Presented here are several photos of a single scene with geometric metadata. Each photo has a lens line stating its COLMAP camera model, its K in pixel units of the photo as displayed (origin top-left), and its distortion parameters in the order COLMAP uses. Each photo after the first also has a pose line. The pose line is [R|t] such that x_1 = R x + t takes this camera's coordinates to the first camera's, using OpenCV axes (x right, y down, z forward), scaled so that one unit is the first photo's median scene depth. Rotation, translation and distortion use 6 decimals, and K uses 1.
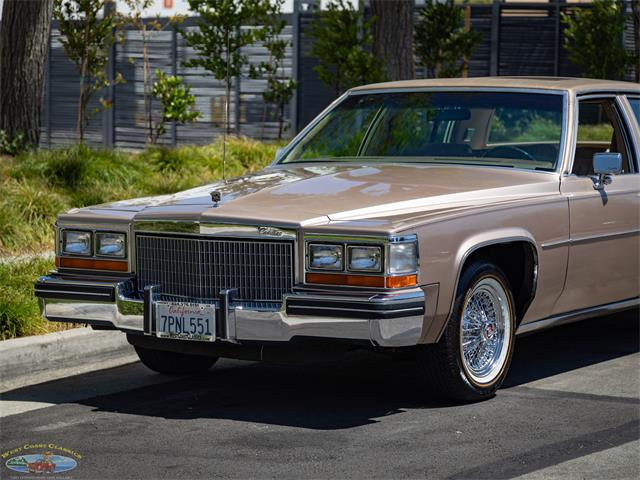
lens RADIAL K [[2163.3, 0, 320.0], [0, 2163.3, 240.0], [0, 0, 1]] dist [-0.006576, 1.245631]
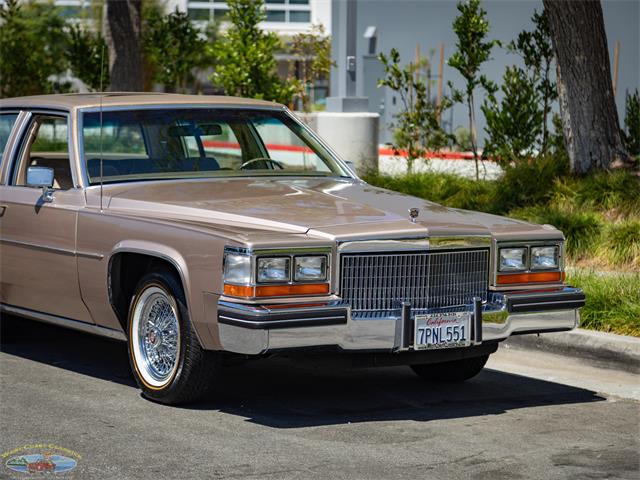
lens RADIAL K [[2163.3, 0, 320.0], [0, 2163.3, 240.0], [0, 0, 1]] dist [-0.006576, 1.245631]
pose [[0.420906, -0.063041, 0.904911, -0.966492], [0.062376, 0.997232, 0.040459, -0.049195], [-0.904957, 0.039415, 0.423674, 0.571012]]
